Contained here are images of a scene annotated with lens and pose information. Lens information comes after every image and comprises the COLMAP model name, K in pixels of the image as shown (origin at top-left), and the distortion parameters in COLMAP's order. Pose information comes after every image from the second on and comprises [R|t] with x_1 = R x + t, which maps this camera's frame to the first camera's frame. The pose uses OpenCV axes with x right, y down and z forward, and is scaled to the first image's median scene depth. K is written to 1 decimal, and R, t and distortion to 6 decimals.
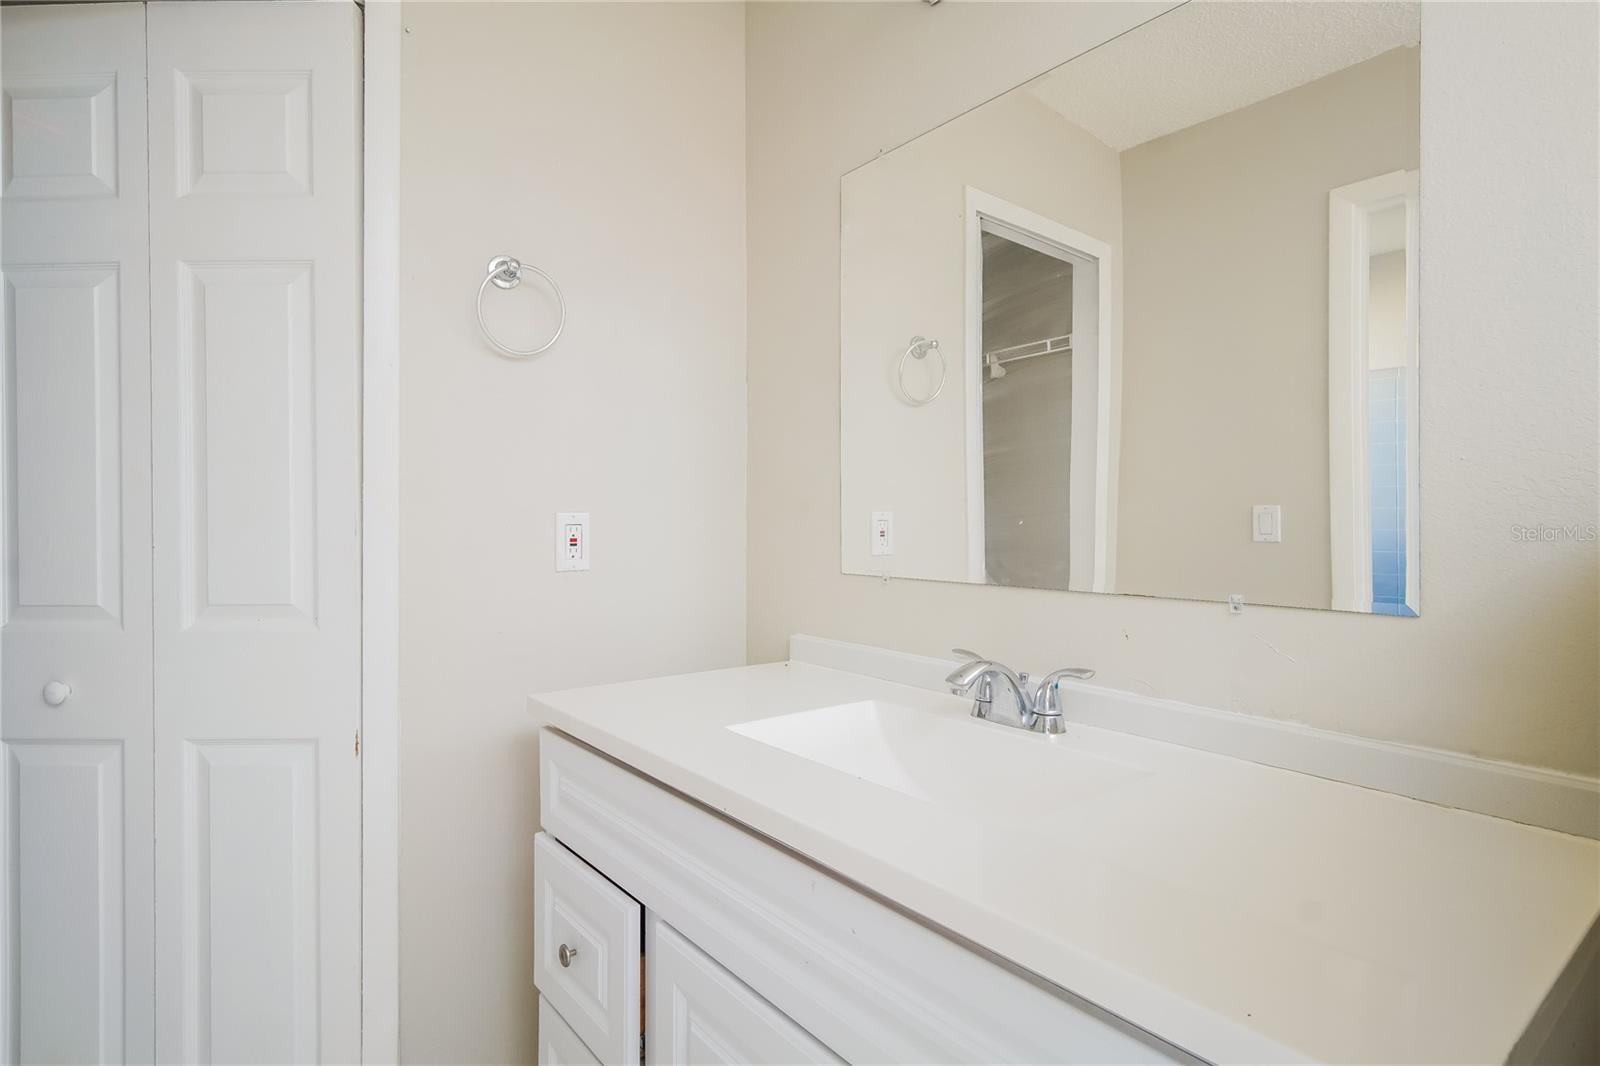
lens RADIAL K [[809.2, 0, 797.9], [0, 809.2, 518.4], [0, 0, 1]] dist [0.016955, 0.000528]
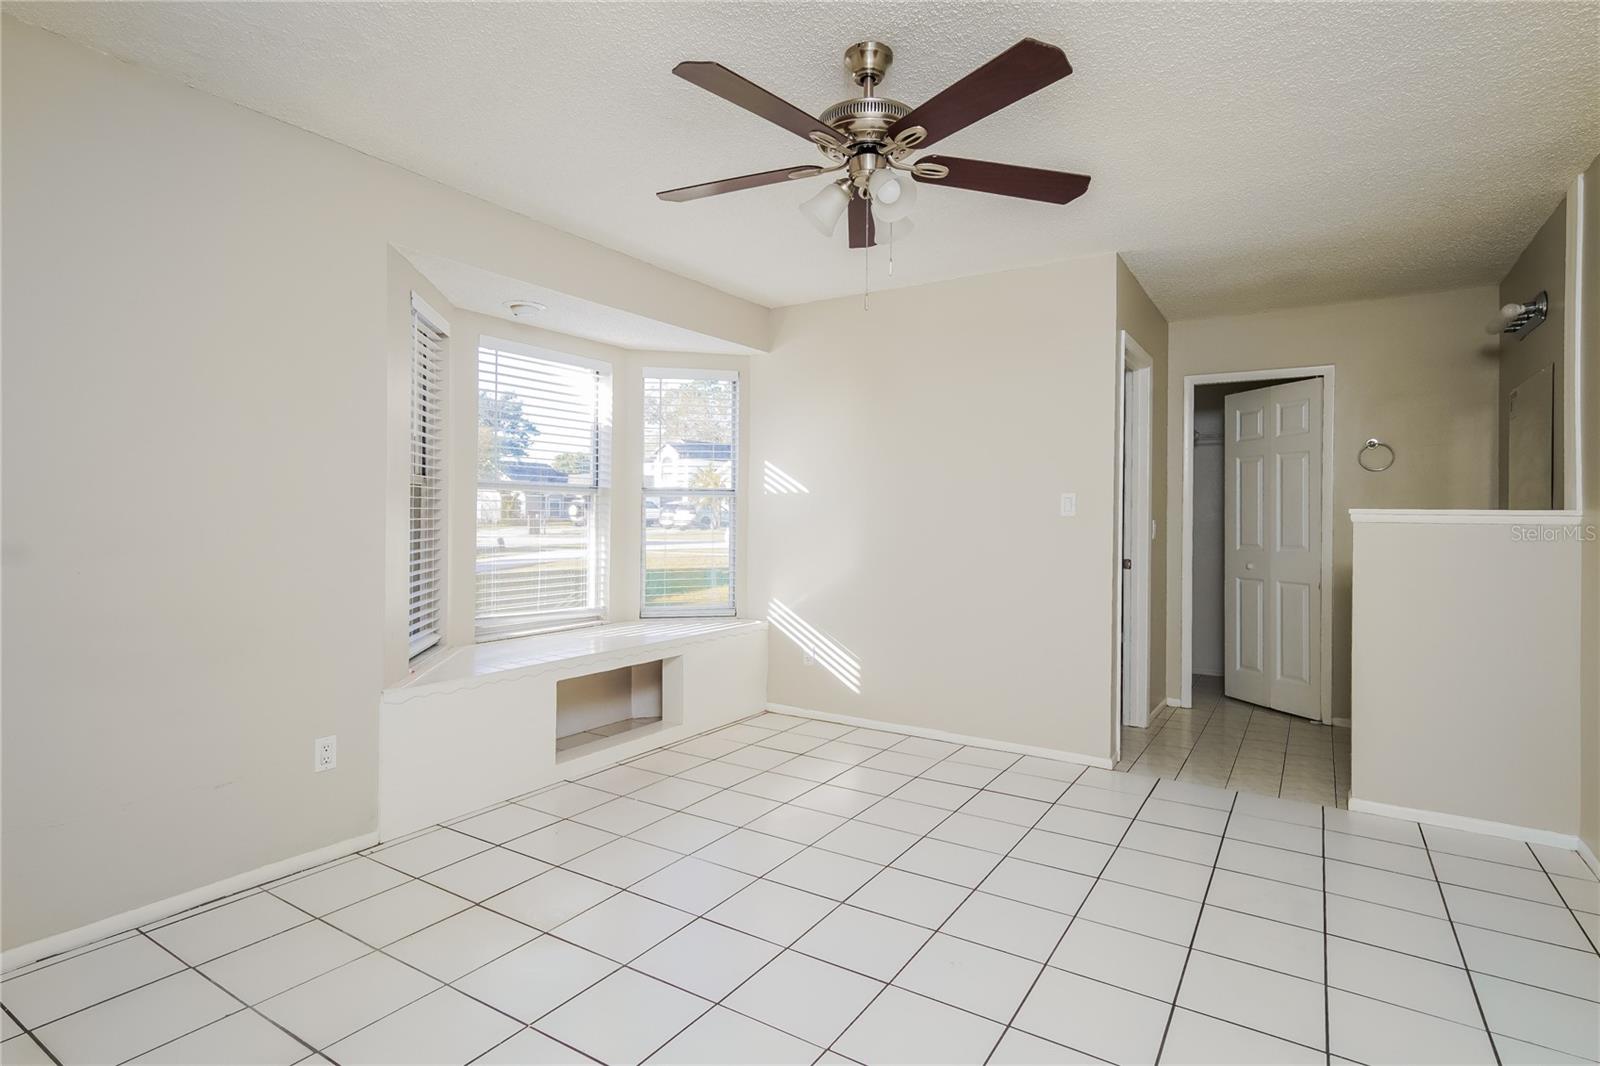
lens RADIAL K [[809.2, 0, 797.9], [0, 809.2, 518.4], [0, 0, 1]] dist [0.016955, 0.000528]
pose [[0.313279, -0.000610, -0.949661, 2.095392], [-0.005347, 0.999983, -0.002406, 0.001845], [0.949646, 0.005832, 0.313270, -2.246666]]
